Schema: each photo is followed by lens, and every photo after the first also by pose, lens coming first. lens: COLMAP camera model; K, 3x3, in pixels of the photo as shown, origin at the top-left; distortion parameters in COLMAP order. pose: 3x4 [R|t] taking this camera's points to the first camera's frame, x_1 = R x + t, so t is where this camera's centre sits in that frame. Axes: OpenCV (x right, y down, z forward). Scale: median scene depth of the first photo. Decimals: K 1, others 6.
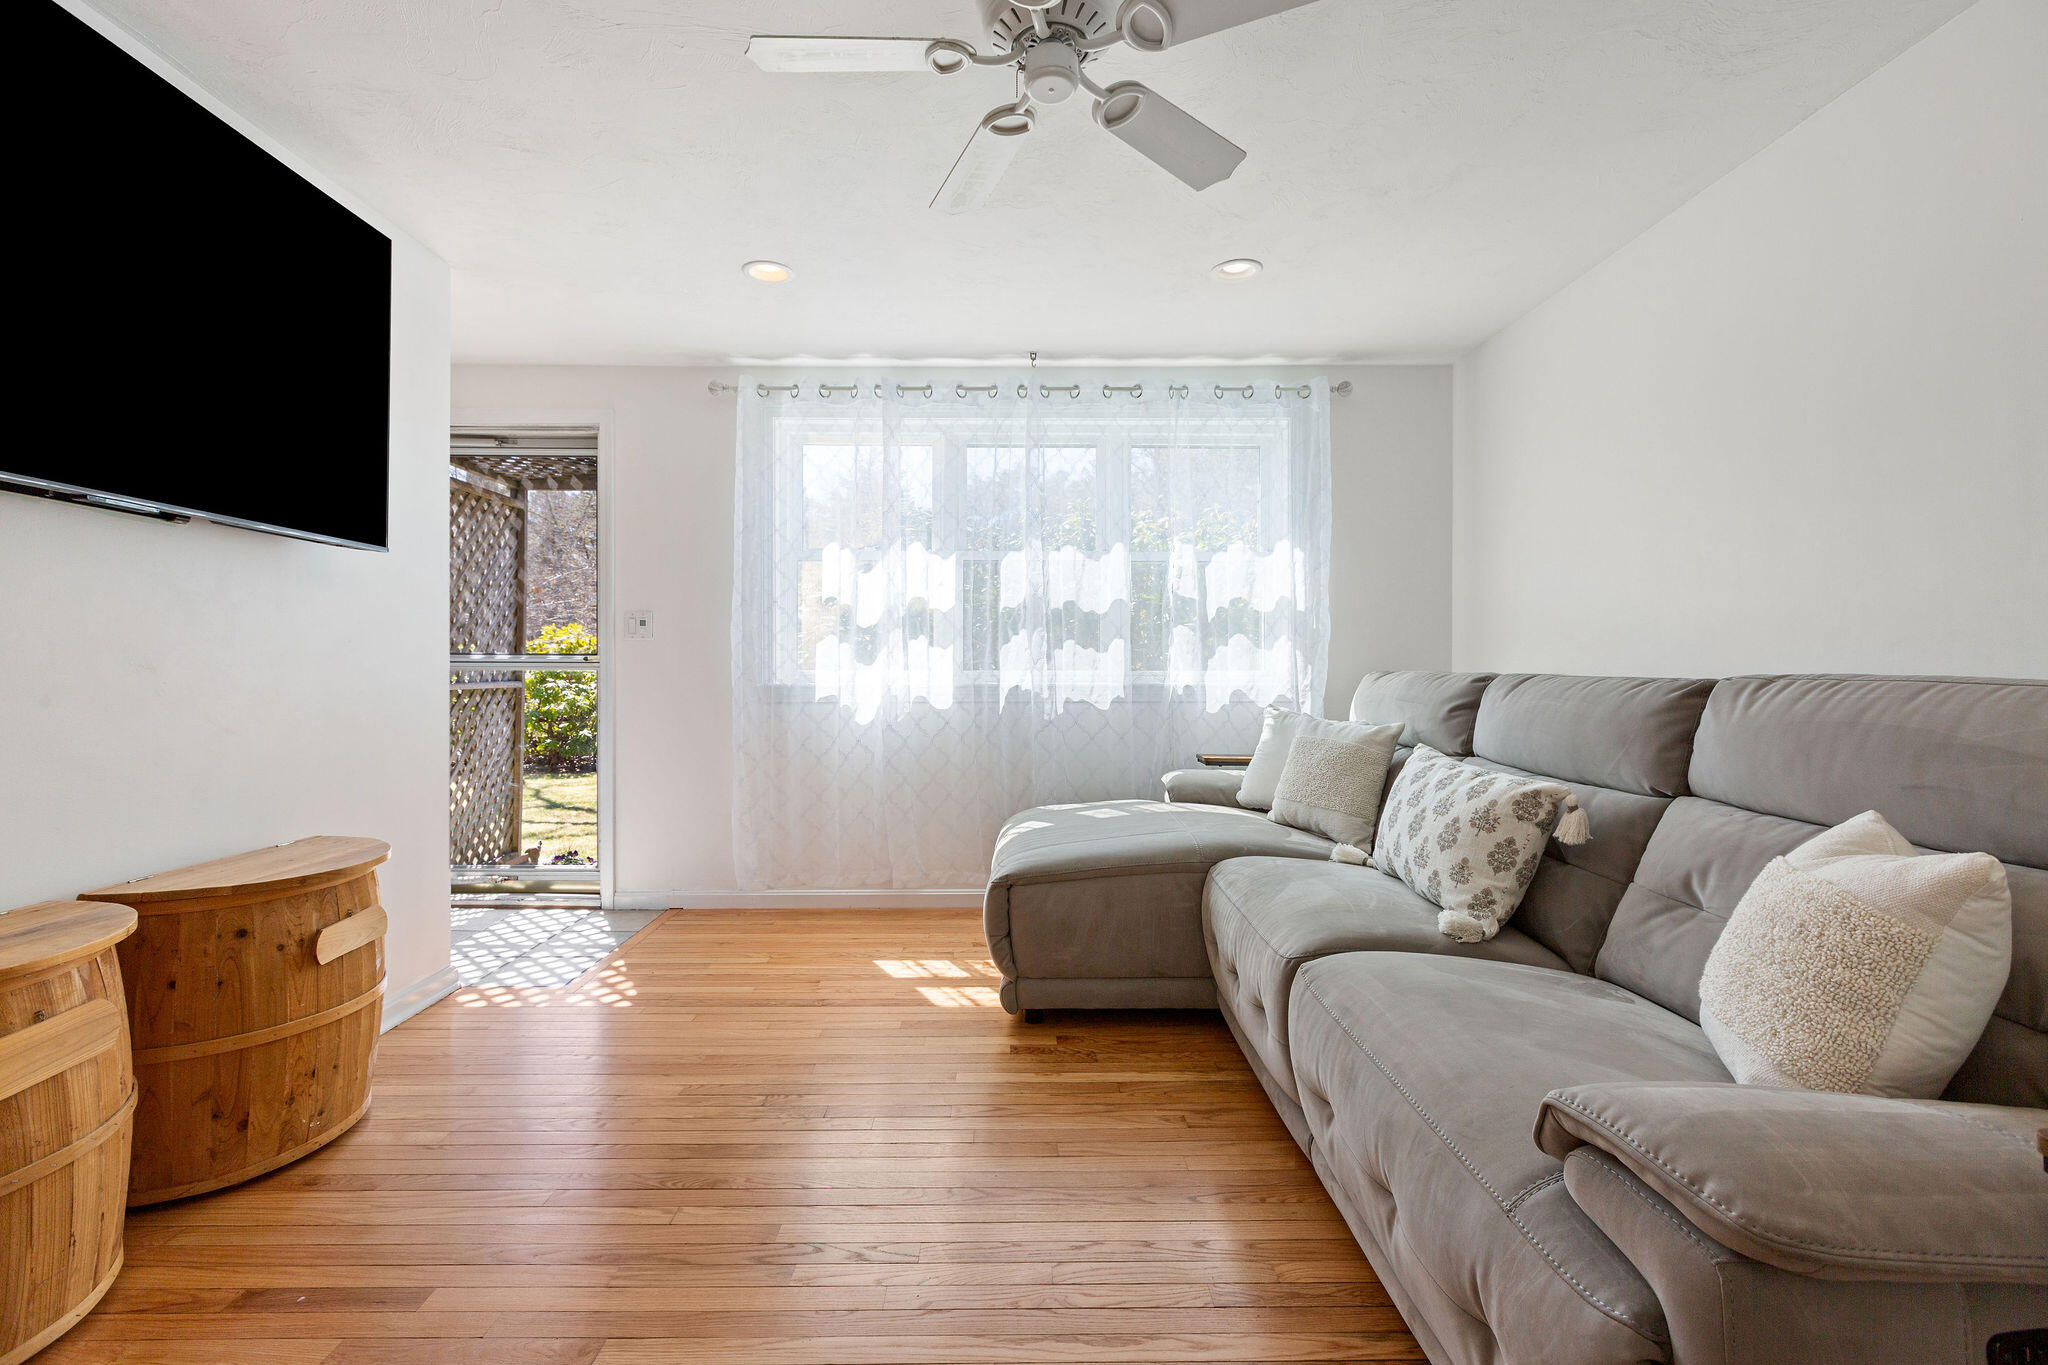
lens RADIAL K [[919.0, 0, 1014.1], [0, 919.0, 671.2], [0, 0, 1]] dist [0.004254, -0.000791]
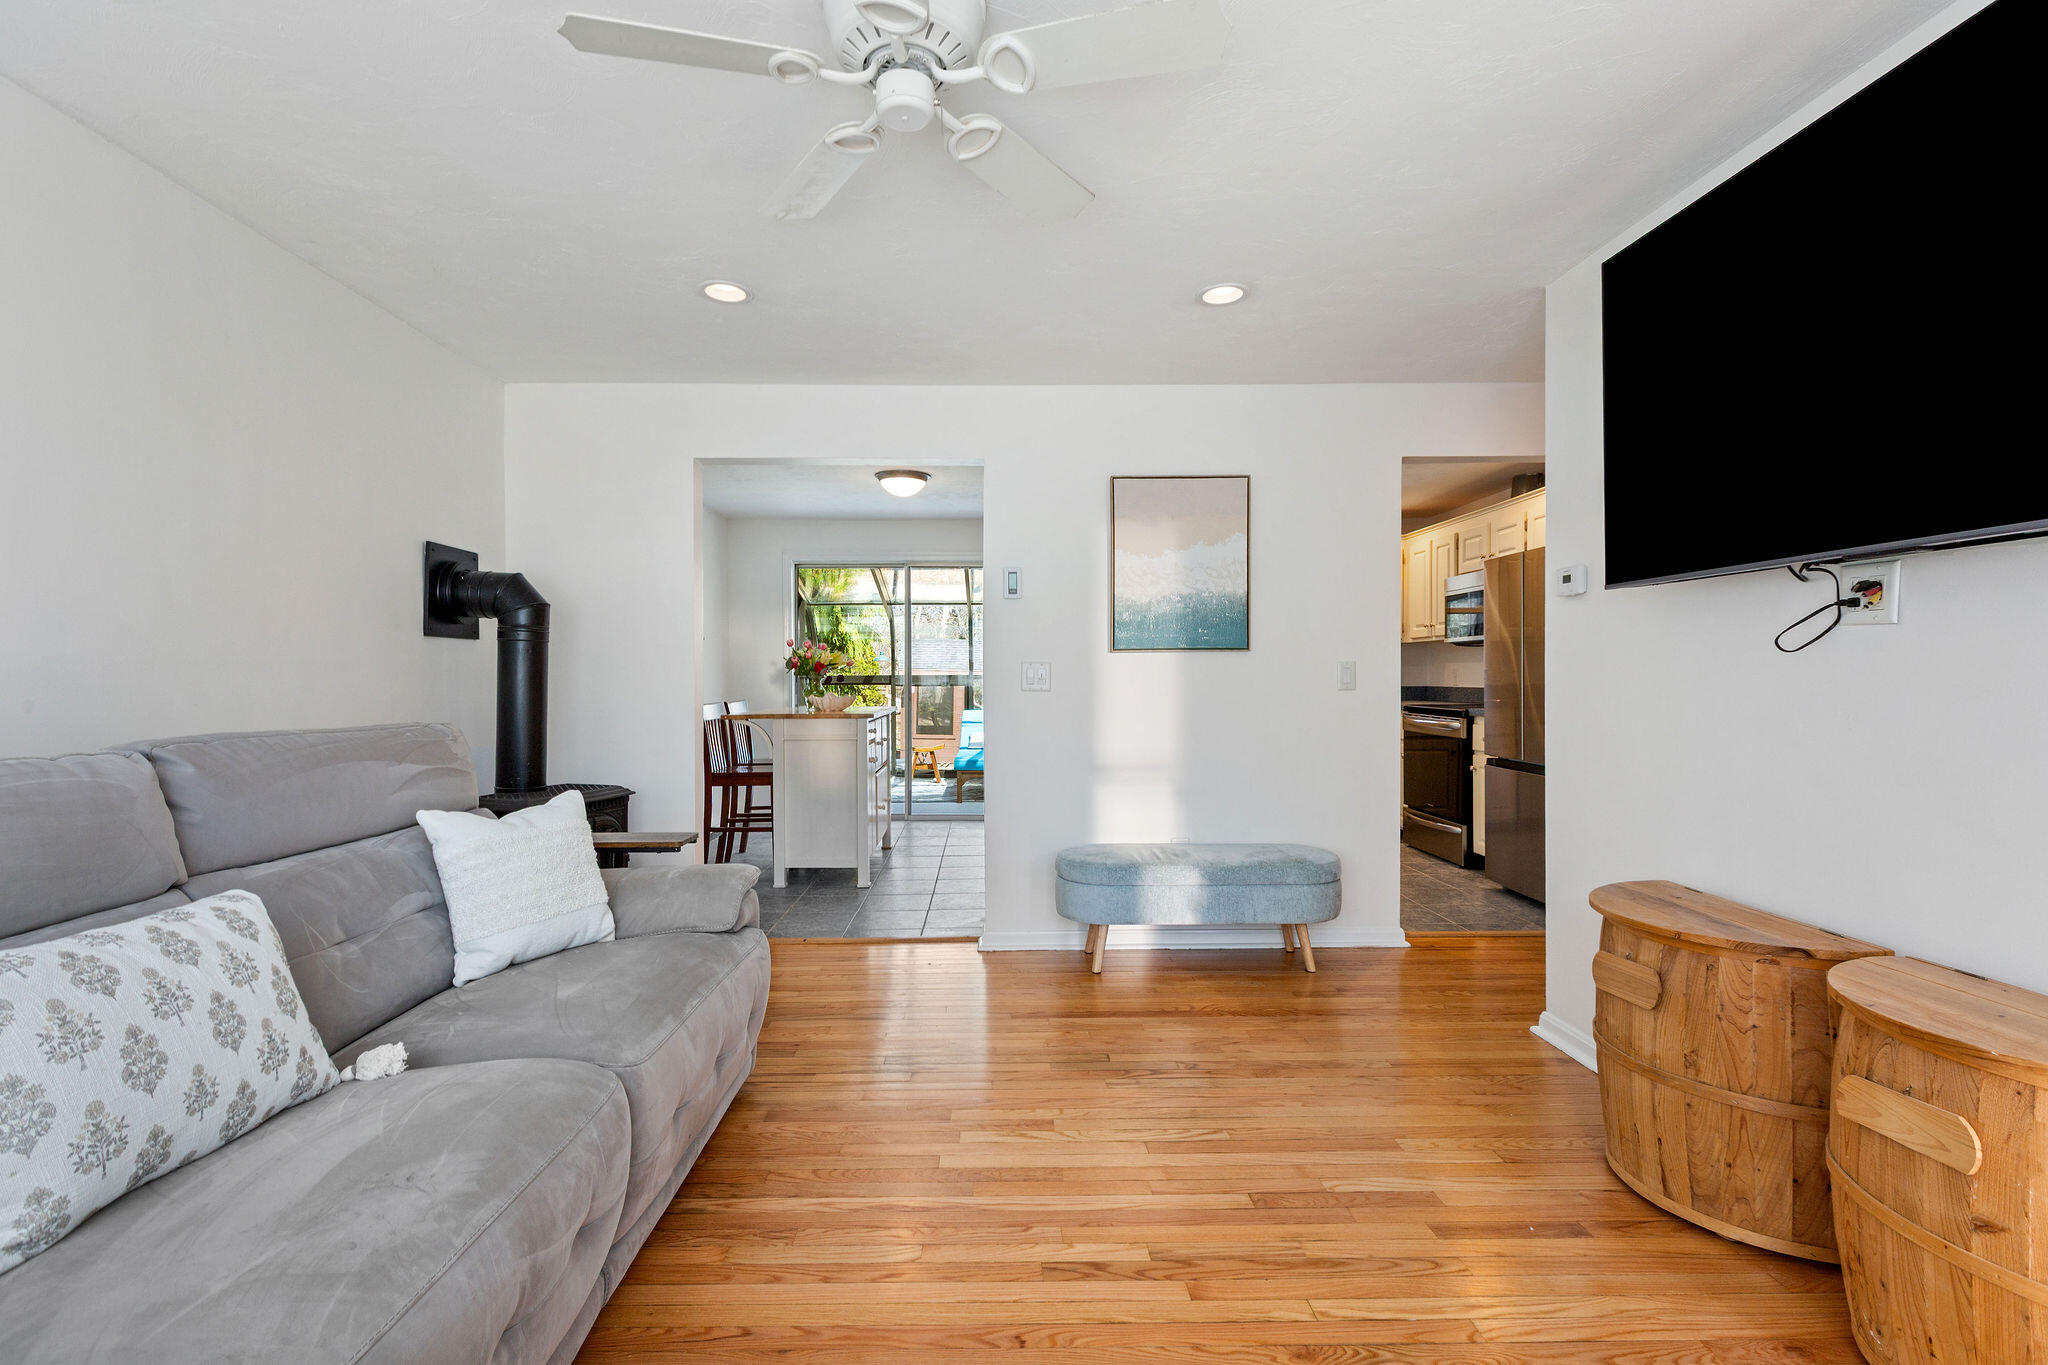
lens RADIAL K [[919.0, 0, 1010.8], [0, 919.0, 692.3], [0, 0, 1]] dist [0.004254, -0.000791]
pose [[-0.999883, 0.007358, -0.013392, -0.038195], [0.007144, 0.999847, 0.015977, -0.040587], [0.013507, 0.015880, -0.999783, 1.366927]]
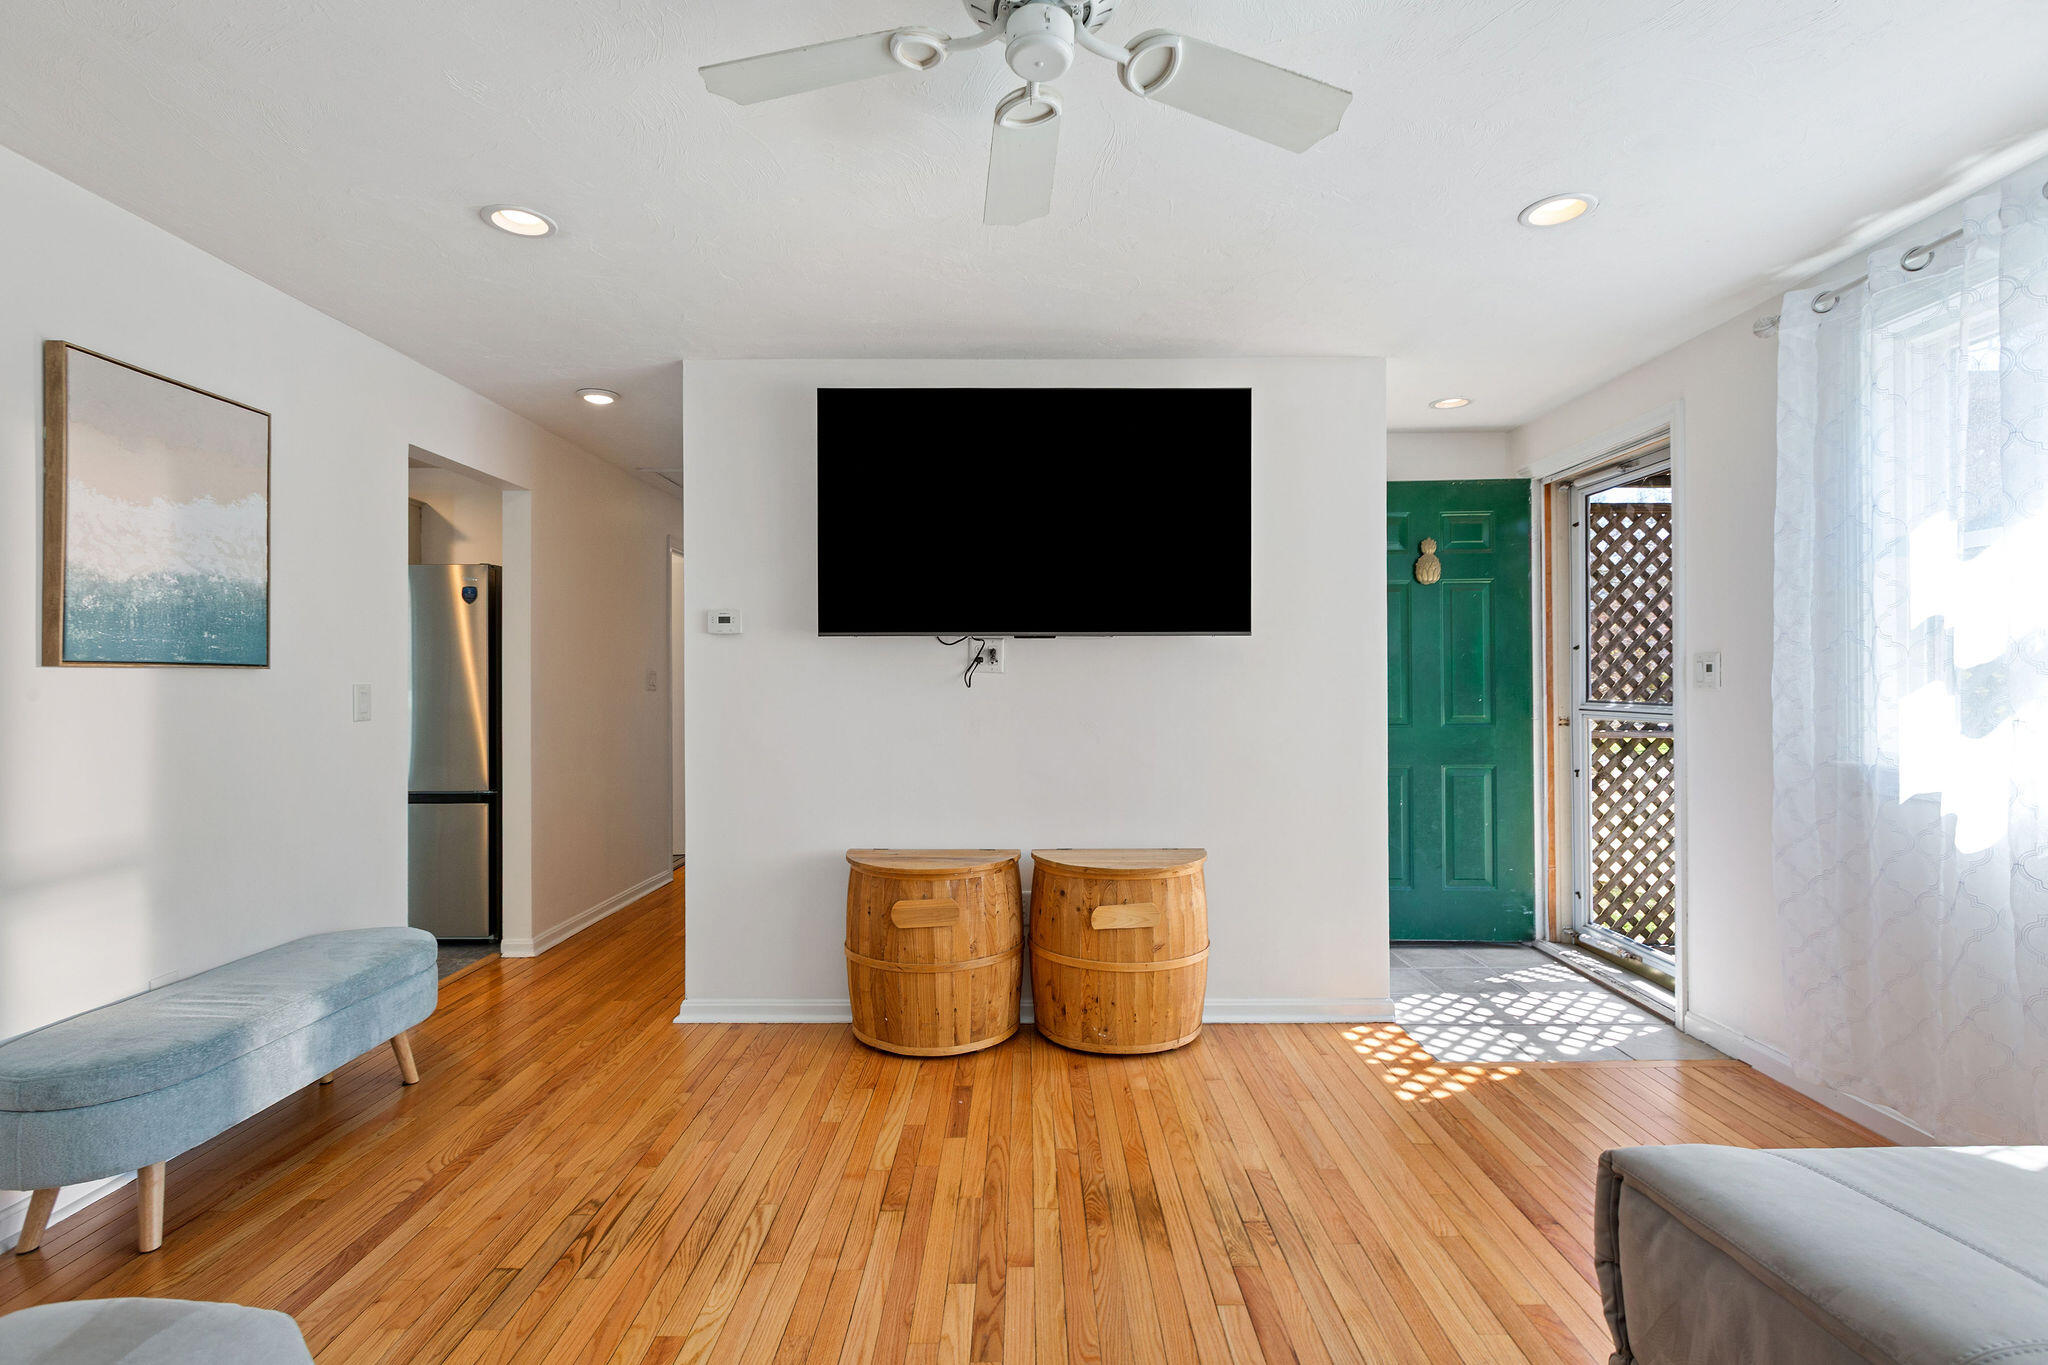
lens RADIAL K [[919.0, 0, 1012.6], [0, 919.0, 670.5], [0, 0, 1]] dist [0.004254, -0.000791]
pose [[-0.026641, -0.011147, -0.999583, 0.588243], [0.001566, 0.999936, -0.011193, -0.067408], [0.999644, -0.001864, -0.026621, 0.705961]]
